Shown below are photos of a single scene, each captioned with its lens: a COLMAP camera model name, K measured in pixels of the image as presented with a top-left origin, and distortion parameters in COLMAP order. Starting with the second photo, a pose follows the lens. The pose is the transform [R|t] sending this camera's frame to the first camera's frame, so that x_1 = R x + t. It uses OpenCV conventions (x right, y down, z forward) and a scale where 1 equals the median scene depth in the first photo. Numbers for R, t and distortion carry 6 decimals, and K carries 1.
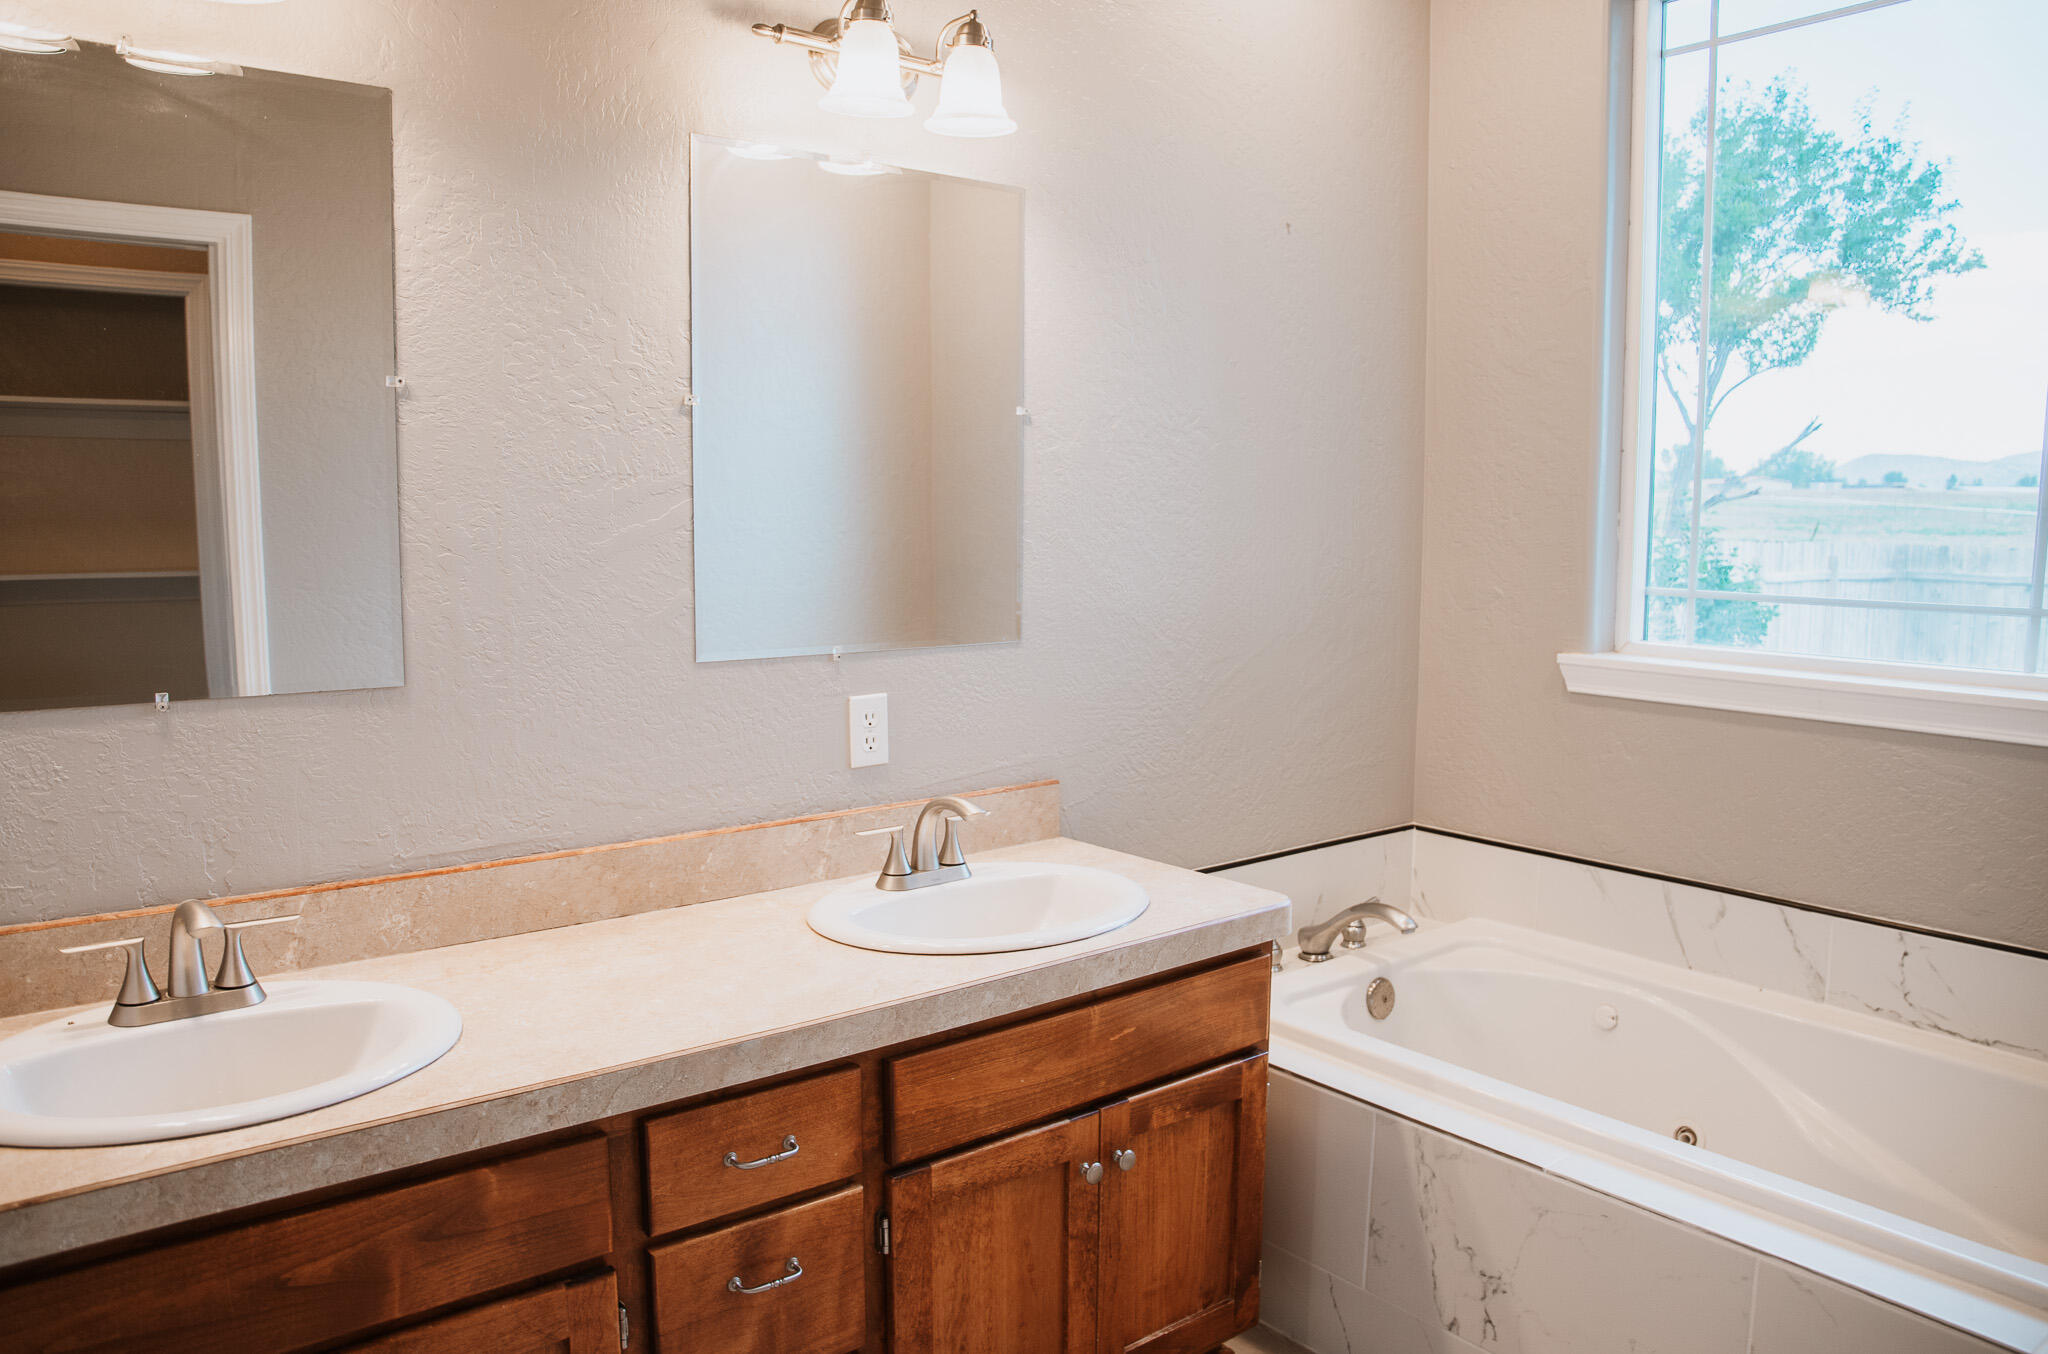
lens RADIAL K [[1445.9, 0, 992.9], [0, 1445.9, 691.8], [0, 0, 1]] dist [-0.153923, 0.103695]
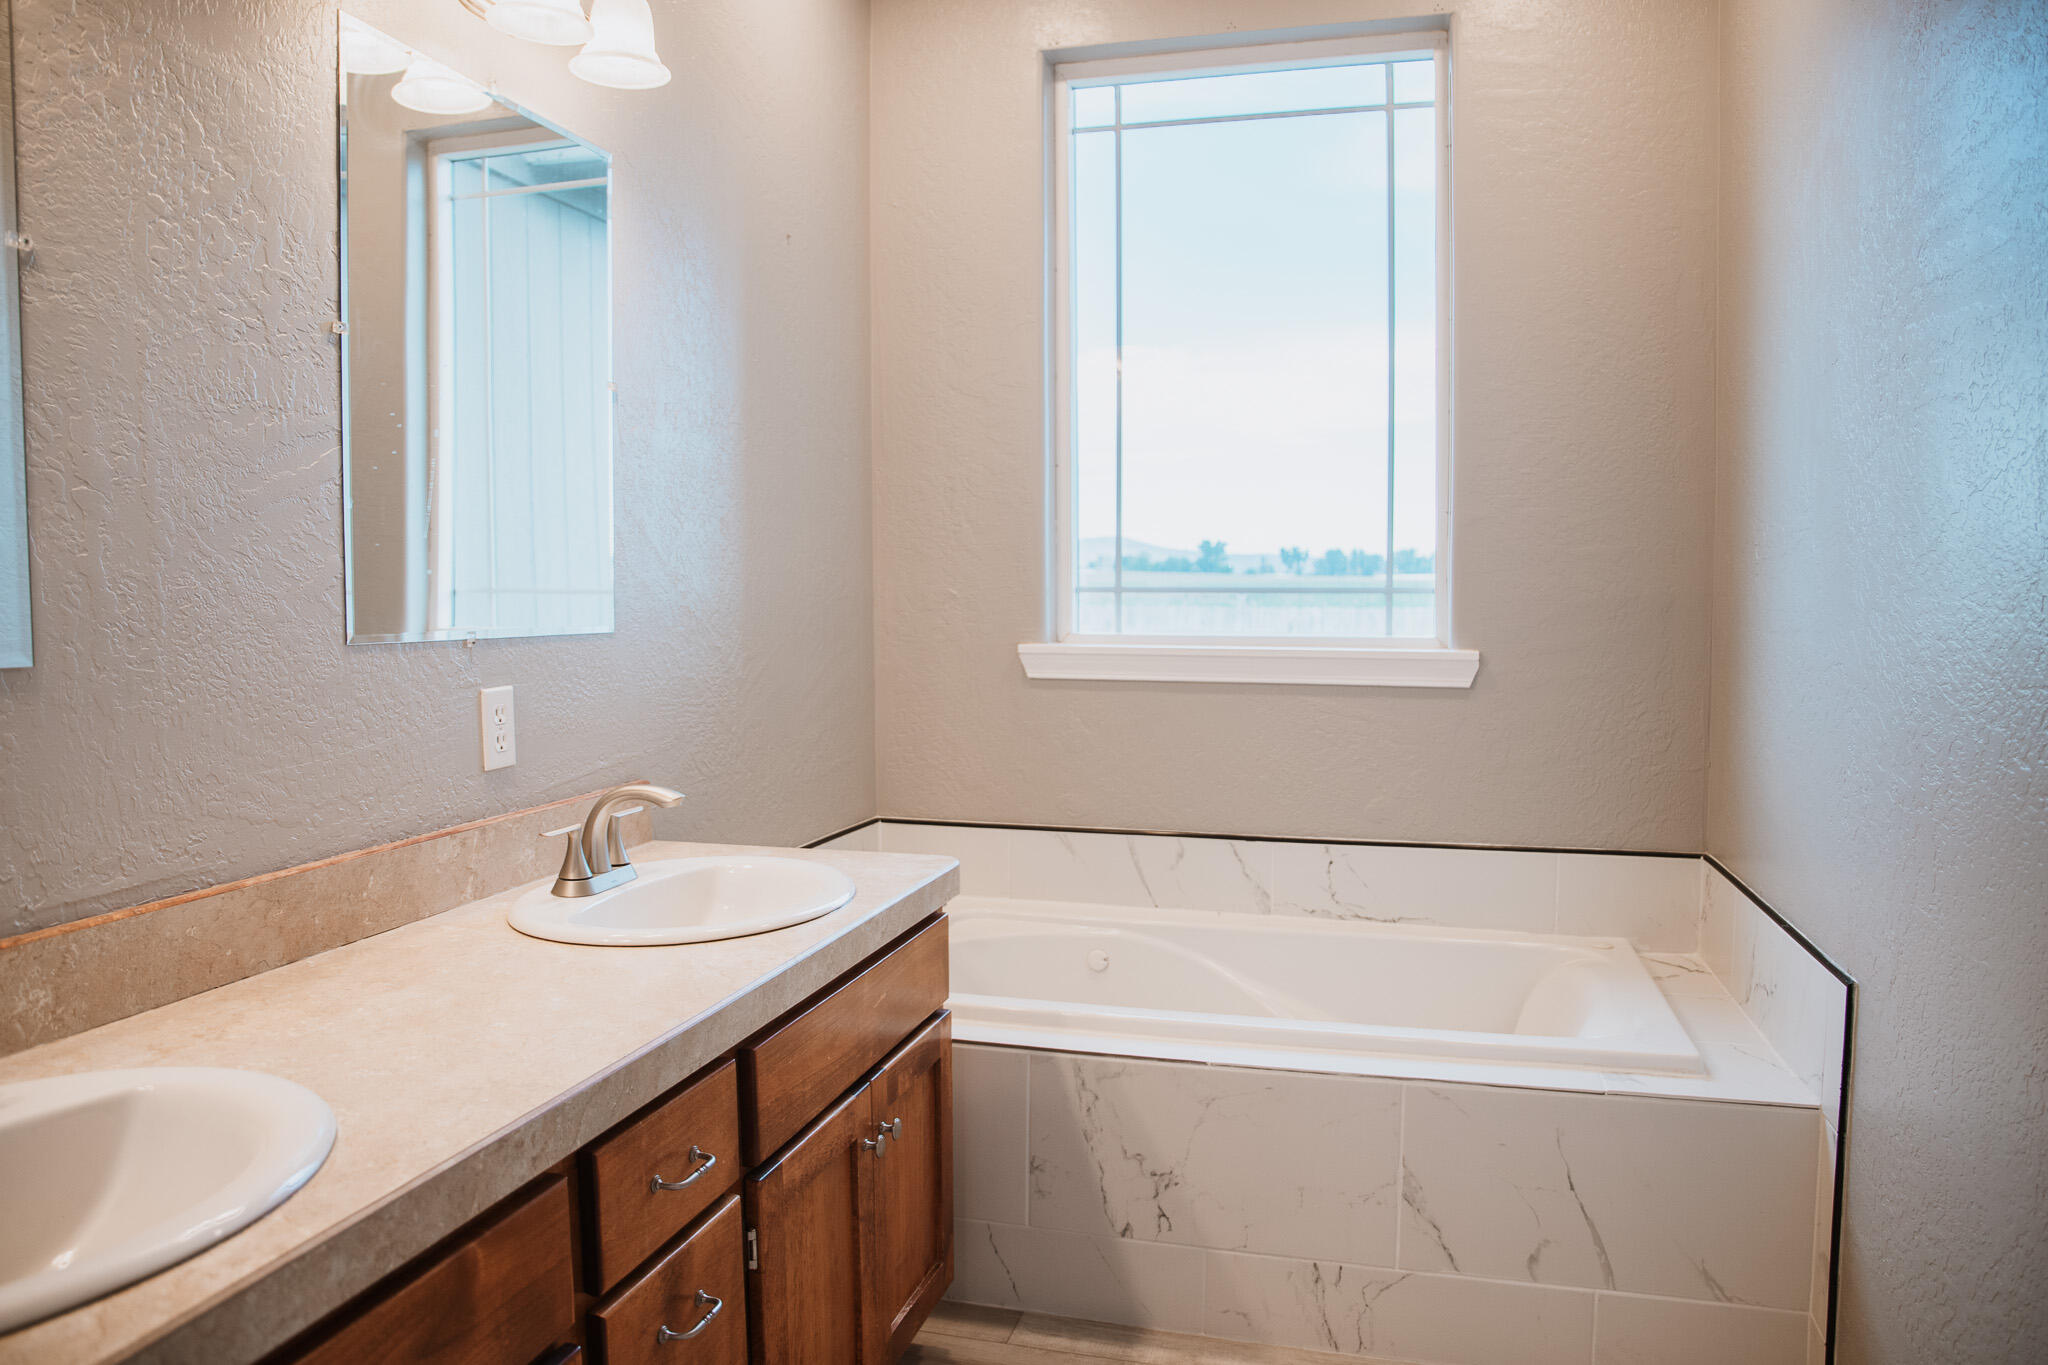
lens RADIAL K [[1424.3, 0, 1024.0], [0, 1424.3, 682.5], [0, 0, 1]] dist [-0.131351, 0.069037]
pose [[0.803700, -0.039151, 0.593745, -0.387934], [0.071989, 0.996901, -0.031709, 0.057270], [-0.590664, 0.068228, 0.804028, 0.141141]]
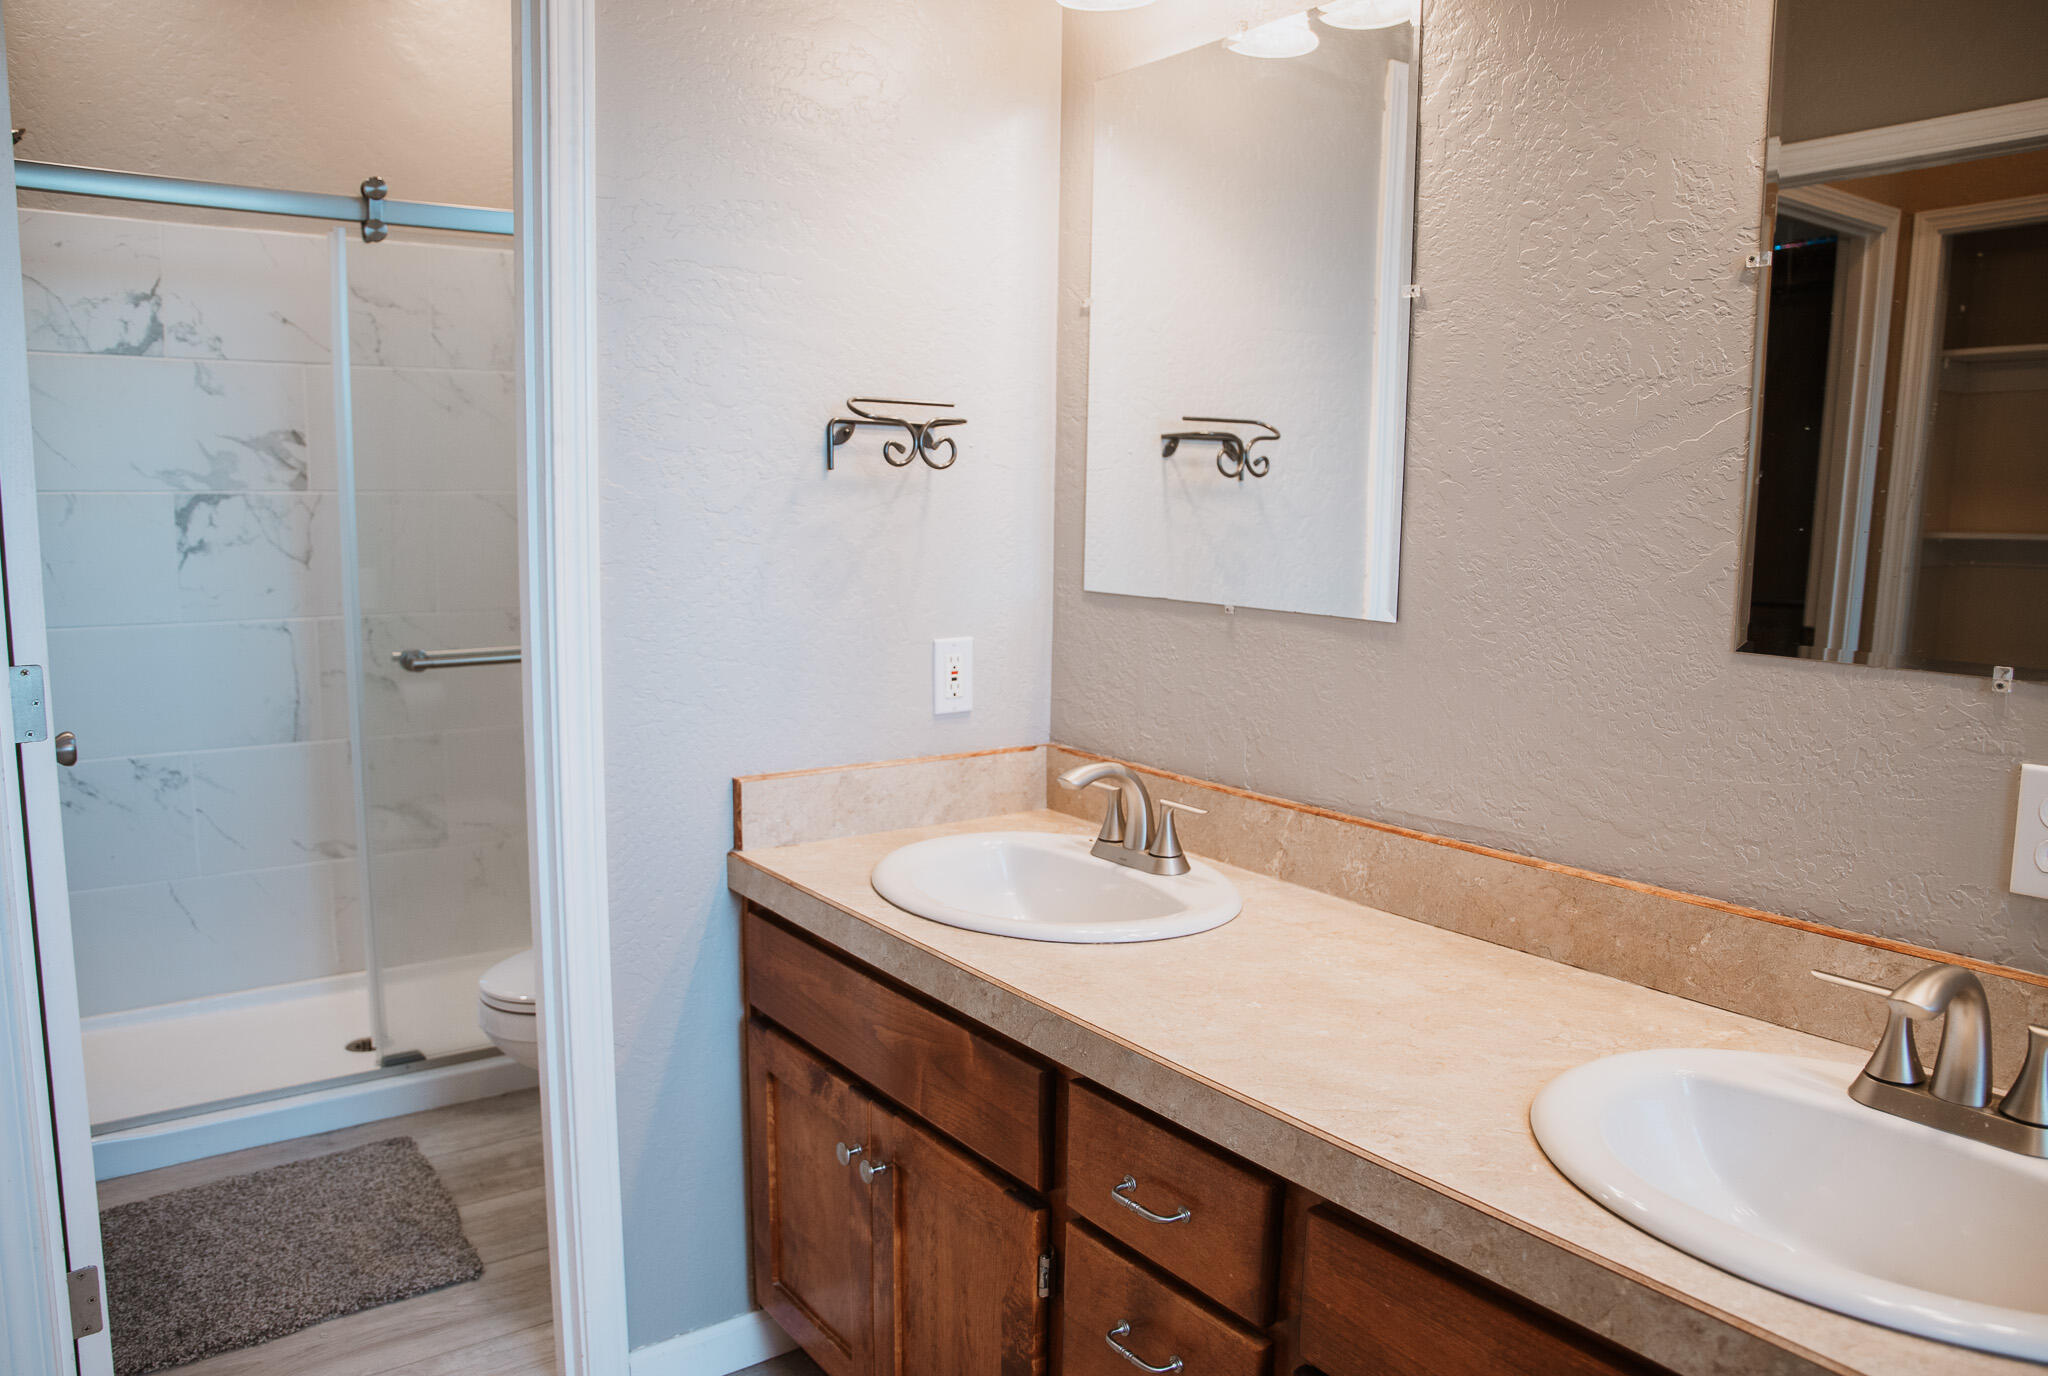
lens RADIAL K [[1504.5, 0, 988.6], [0, 1504.5, 667.4], [0, 0, 1]] dist [-0.088298, 0.001437]
pose [[-0.065304, 0.119994, -0.990624, 0.529074], [-0.120224, 0.984566, 0.127185, -0.062373], [0.990597, 0.127402, -0.049870, 0.727639]]
